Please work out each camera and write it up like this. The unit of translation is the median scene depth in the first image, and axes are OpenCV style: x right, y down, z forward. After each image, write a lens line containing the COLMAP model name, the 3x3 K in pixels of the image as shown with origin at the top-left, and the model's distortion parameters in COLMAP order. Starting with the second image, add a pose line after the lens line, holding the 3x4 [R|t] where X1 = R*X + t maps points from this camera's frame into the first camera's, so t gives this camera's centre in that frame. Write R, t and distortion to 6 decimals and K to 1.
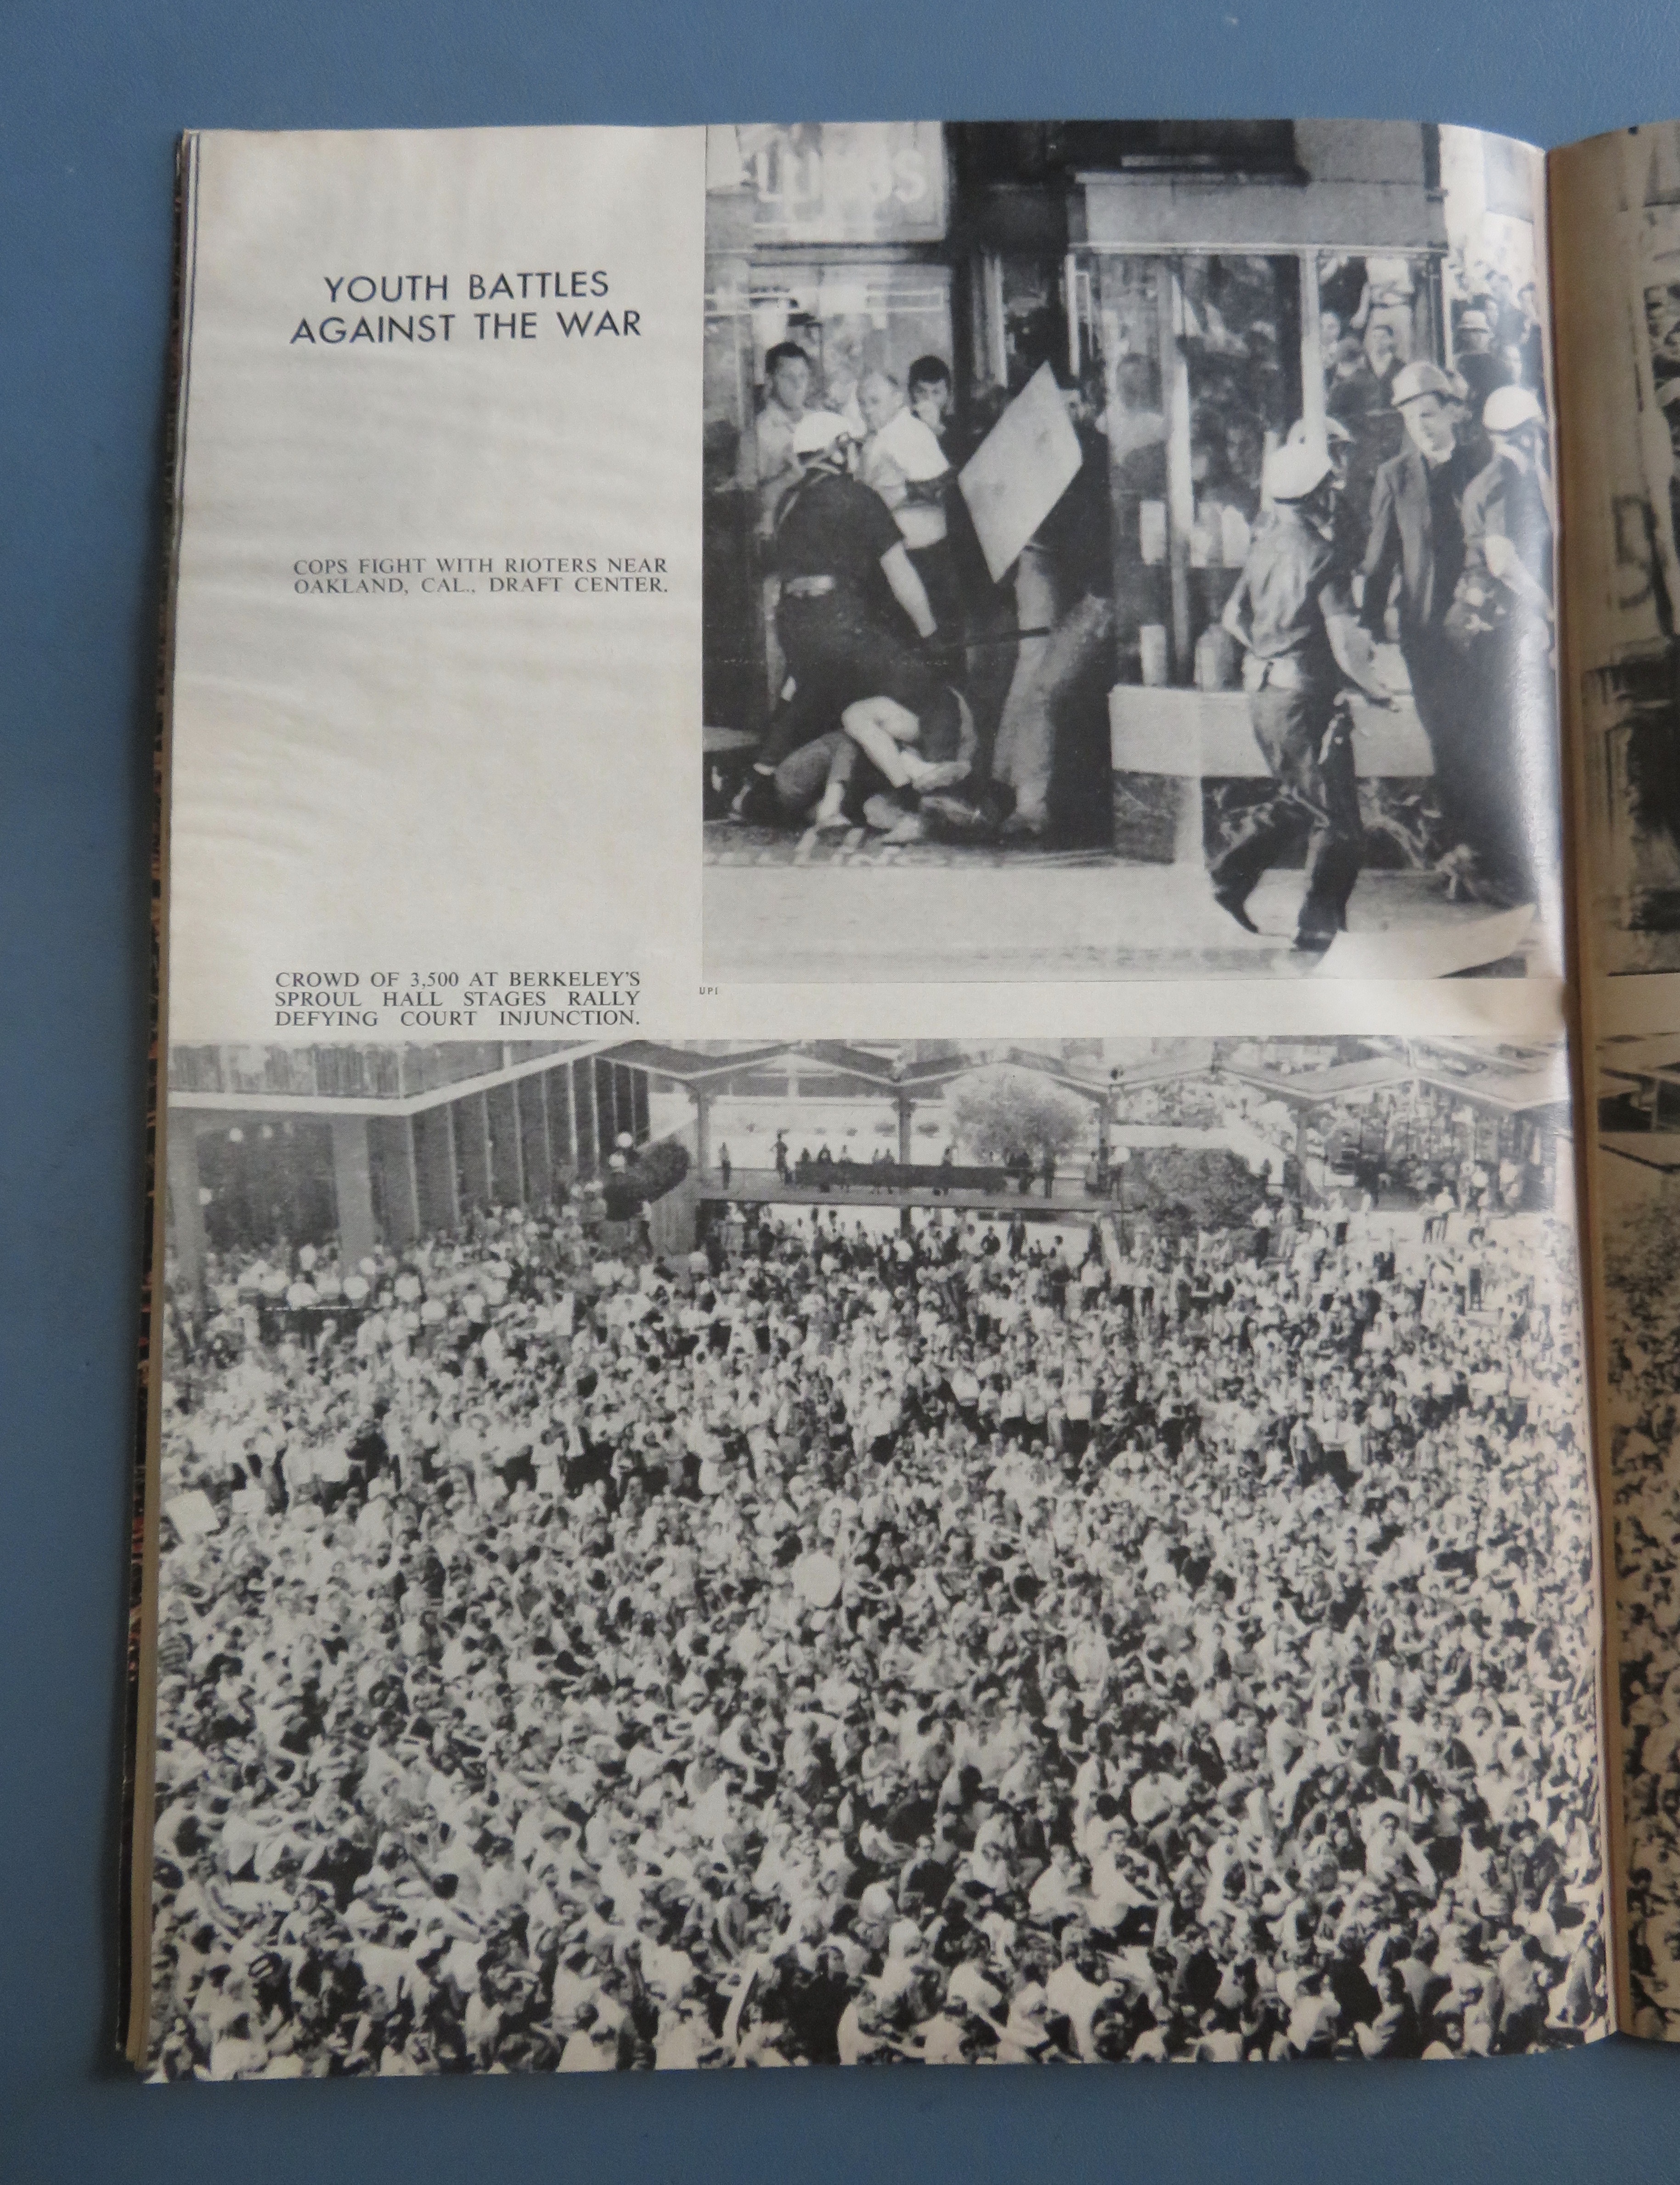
lens RADIAL K [[871.1, 0, 847.7], [0, 871.1, 1085.1], [0, 0, 1]] dist [-0.001438, -0.000113]
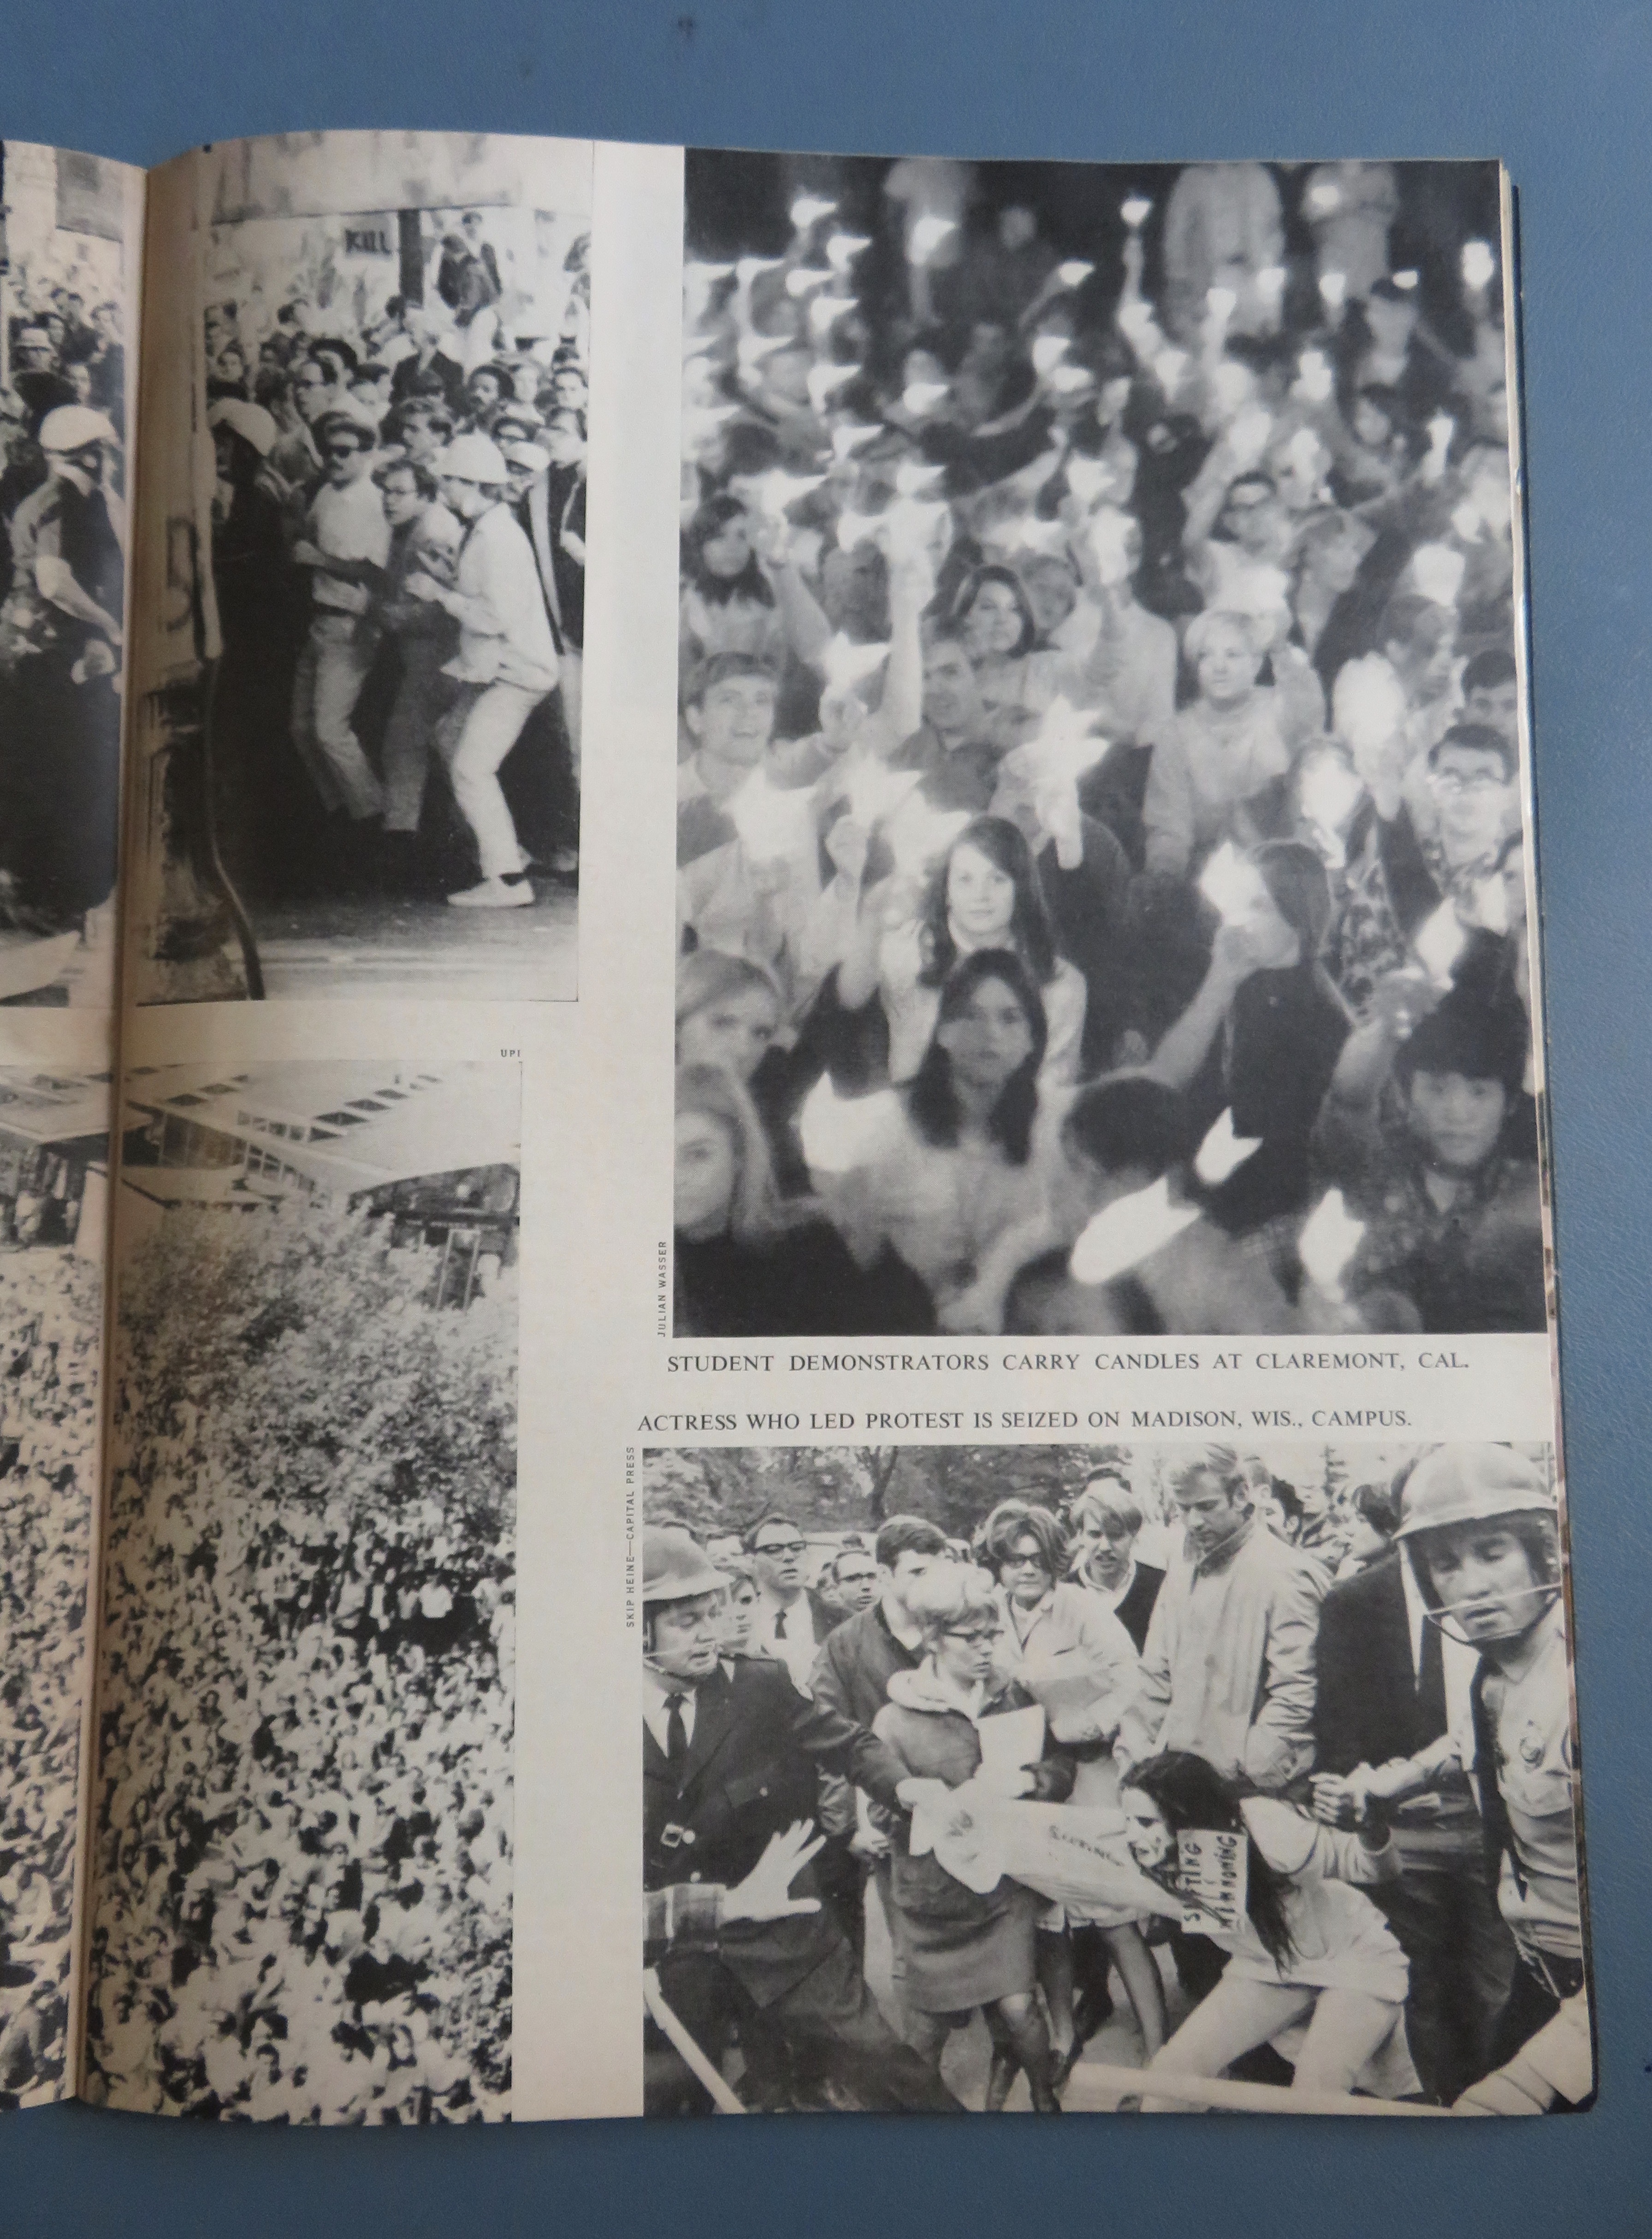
lens RADIAL K [[915.2, 0, 825.1], [0, 915.2, 1122.6], [0, 0, 1]] dist [-0.001689, 0.000181]
pose [[0.999872, 0.015393, -0.004303, 1.689710], [-0.015433, 0.999838, -0.009220, 0.002708], [0.004160, 0.009286, 0.999948, -0.021769]]
